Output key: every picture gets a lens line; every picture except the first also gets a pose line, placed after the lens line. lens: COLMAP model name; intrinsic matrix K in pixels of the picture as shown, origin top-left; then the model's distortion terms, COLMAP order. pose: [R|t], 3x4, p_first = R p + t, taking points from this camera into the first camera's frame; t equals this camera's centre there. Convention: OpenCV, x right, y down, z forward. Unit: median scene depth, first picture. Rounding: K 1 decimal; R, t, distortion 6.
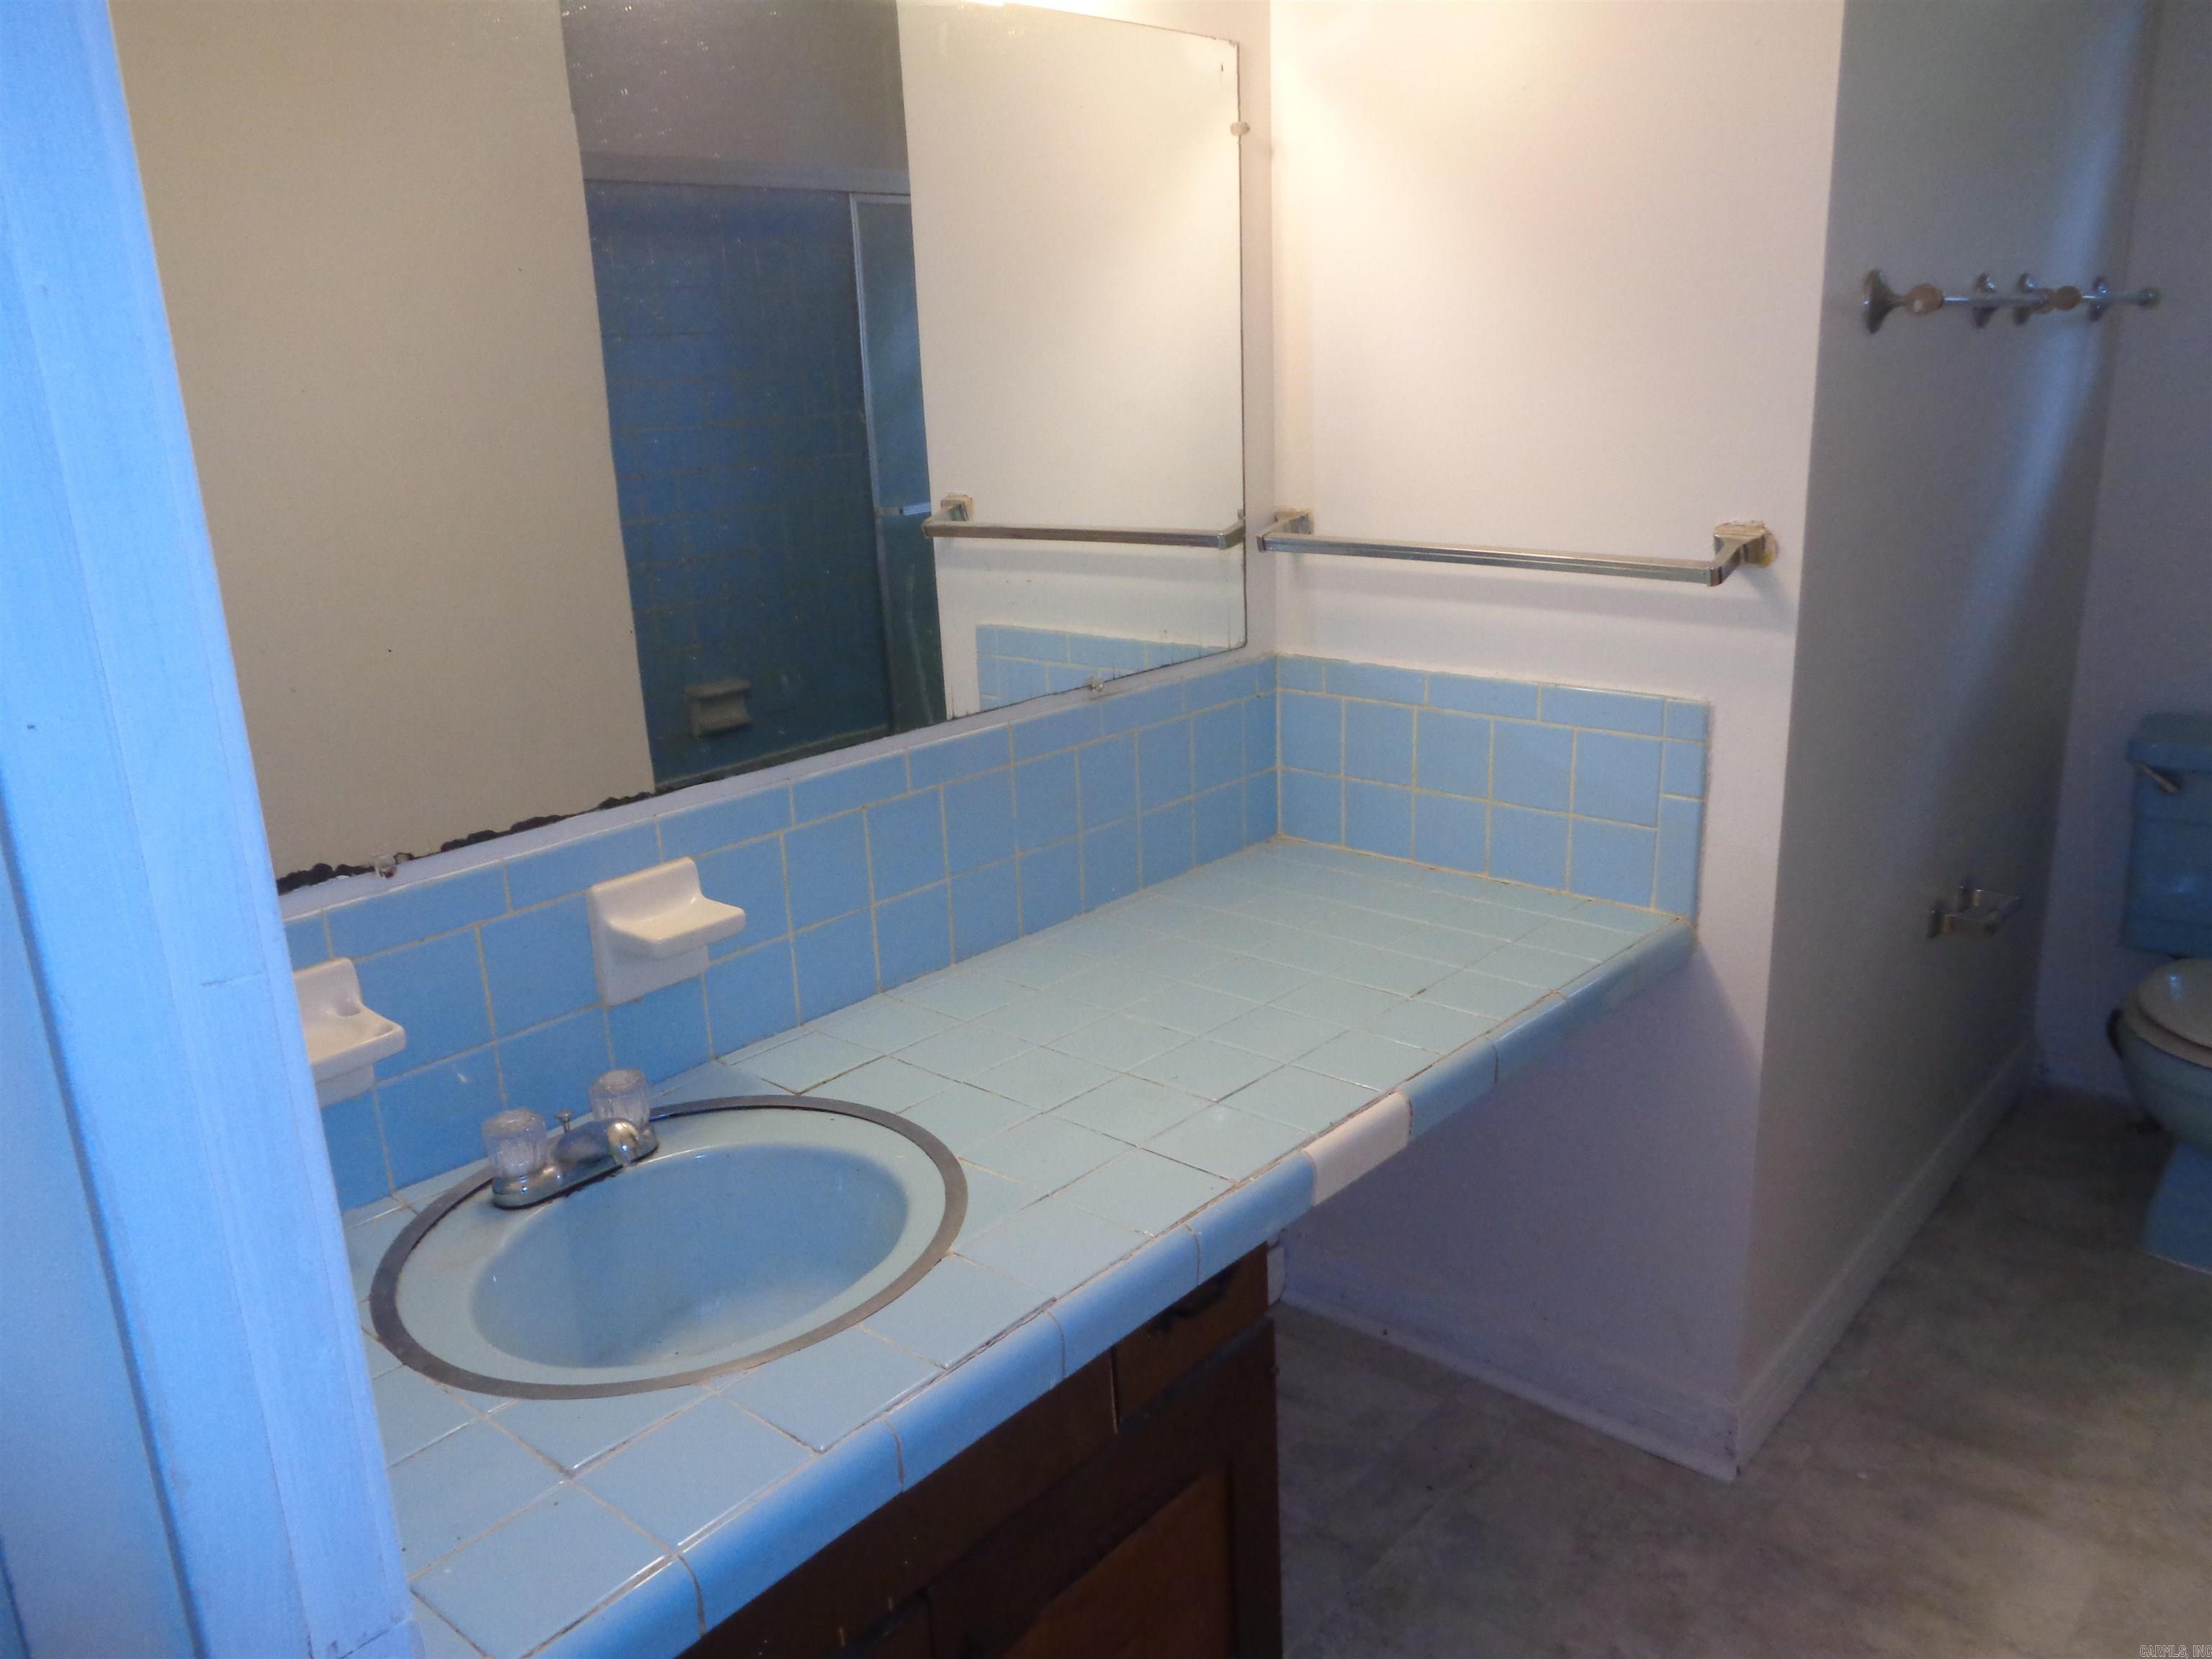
lens RADIAL K [[1657.5, 0, 1121.7], [0, 1657.5, 839.5], [0, 0, 1]] dist [0.006761, 0.003327]
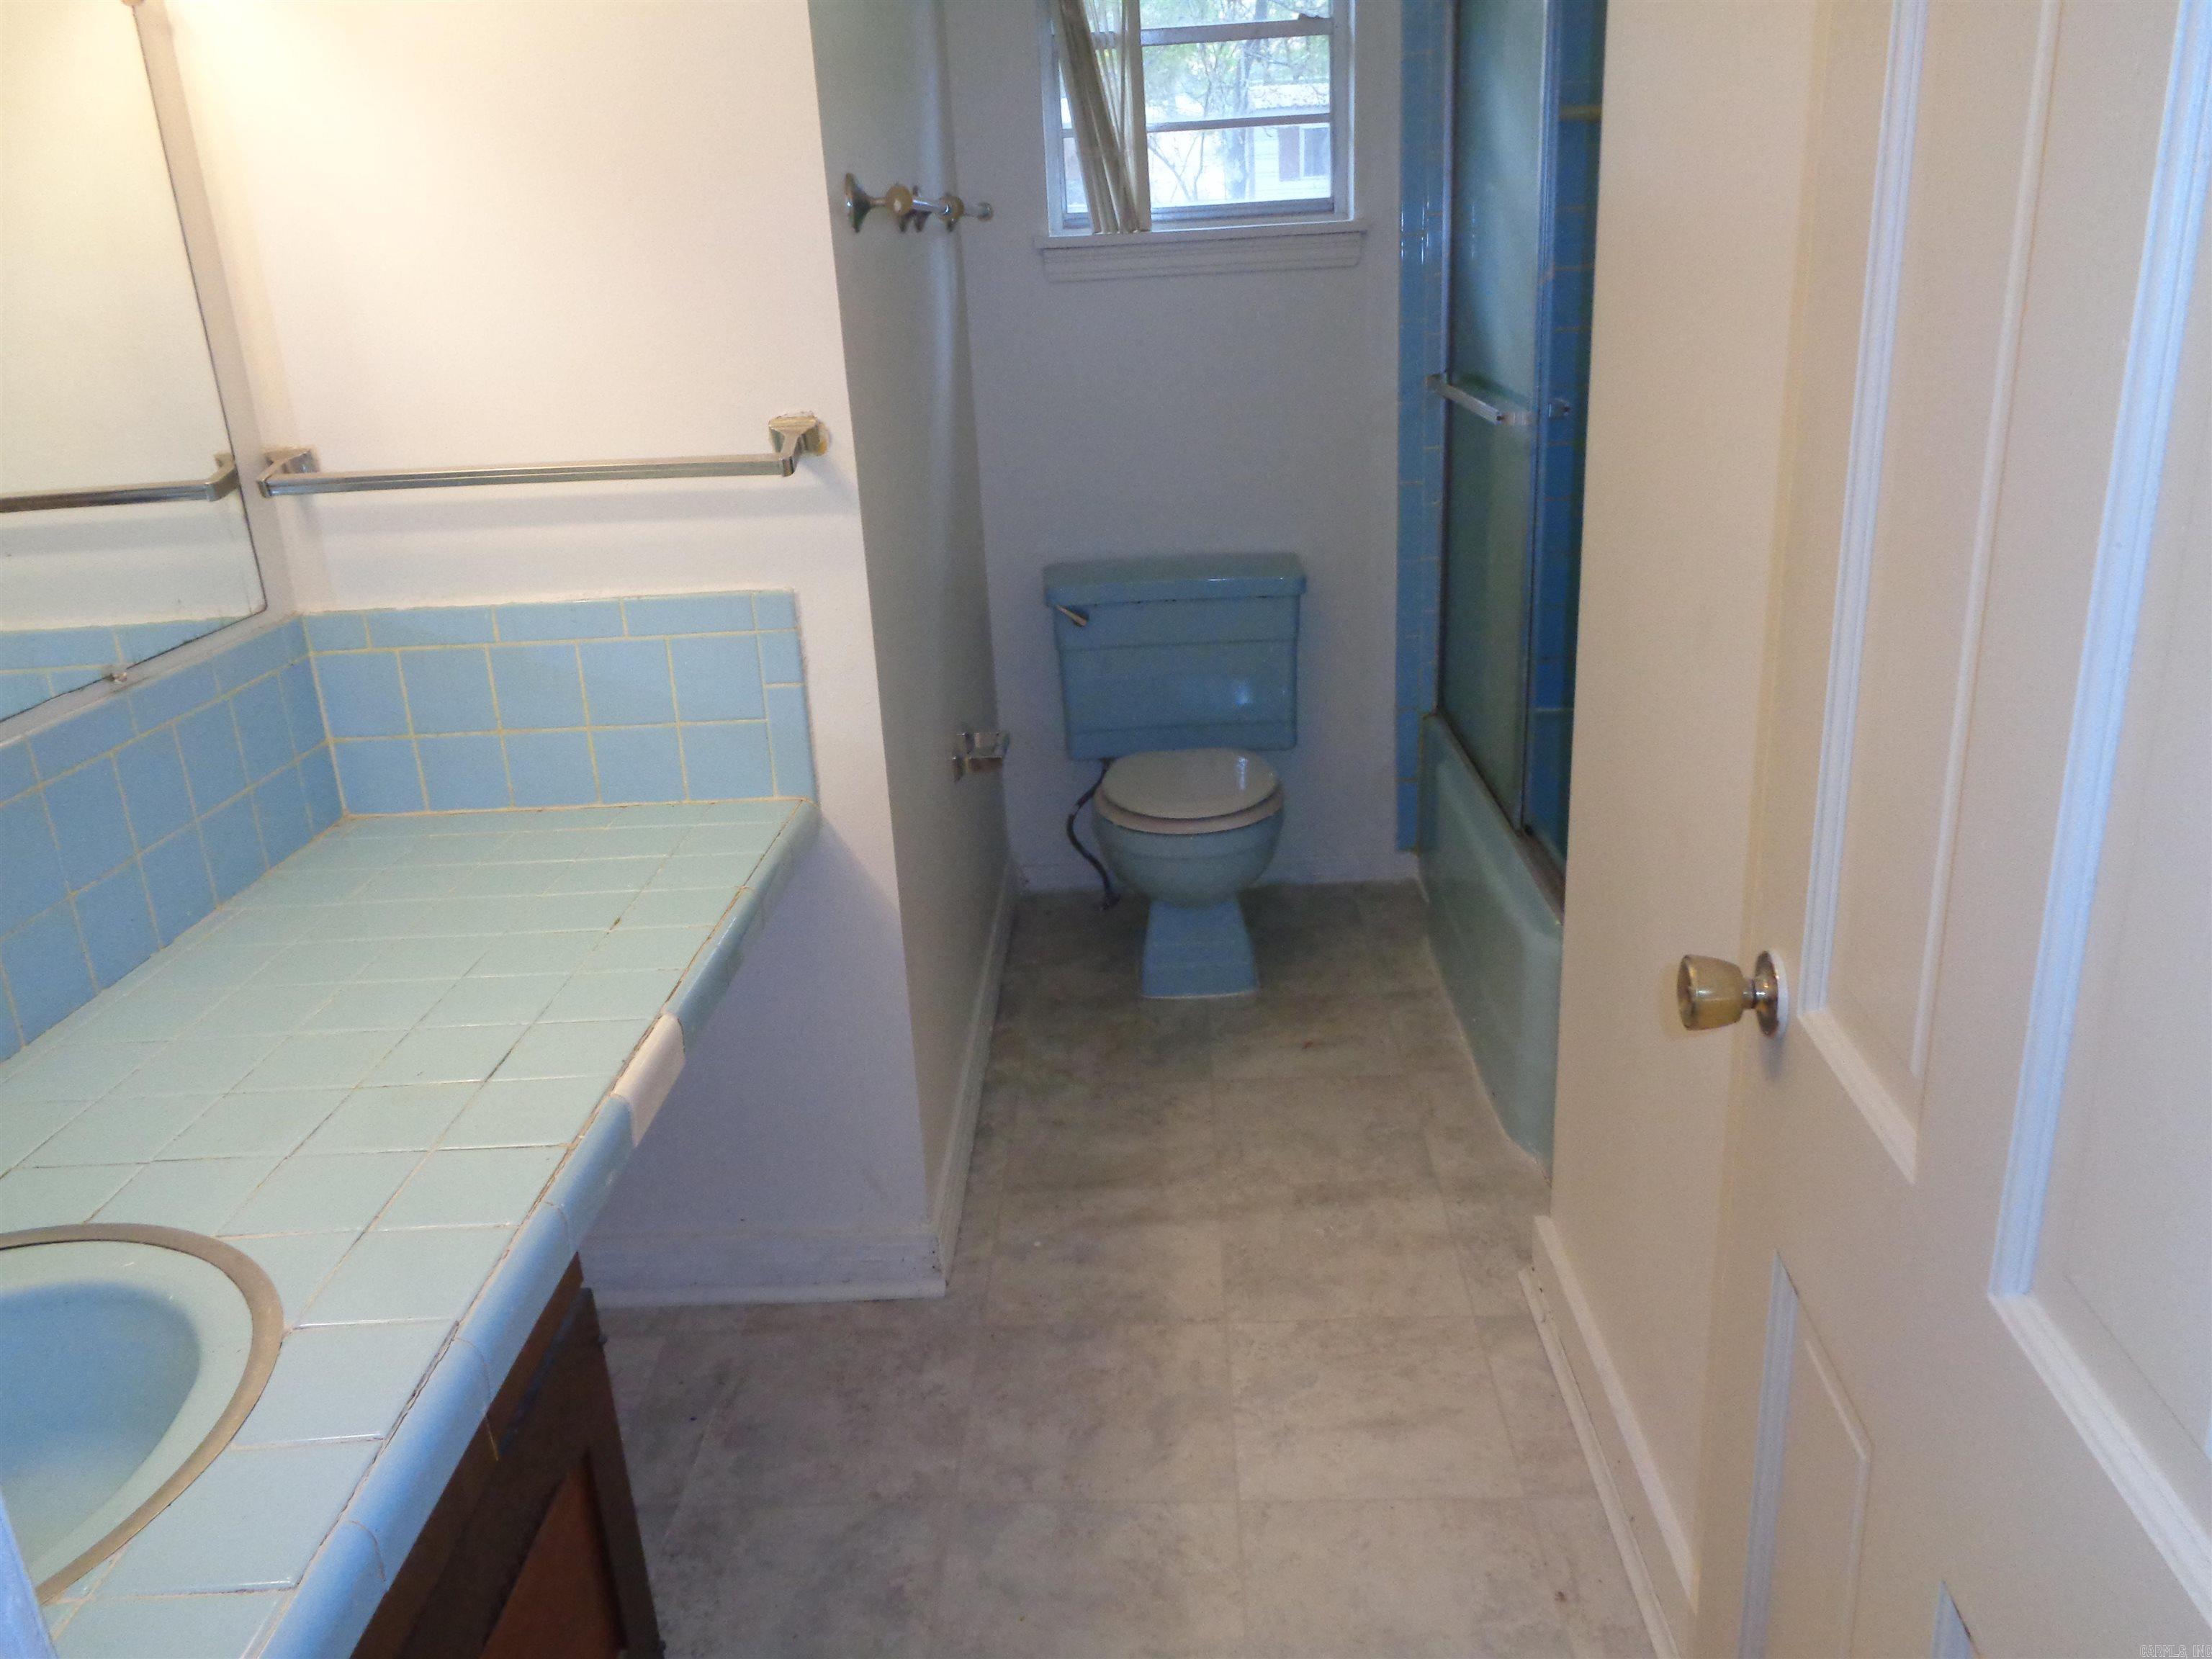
lens RADIAL K [[1657.5, 0, 1121.1], [0, 1657.5, 827.5], [0, 0, 1]] dist [0.006761, 0.003327]
pose [[0.771751, -0.225323, 0.594667, -0.127604], [0.209882, 0.972974, 0.096285, 0.005634], [-0.600291, 0.050502, 0.798185, 0.039181]]
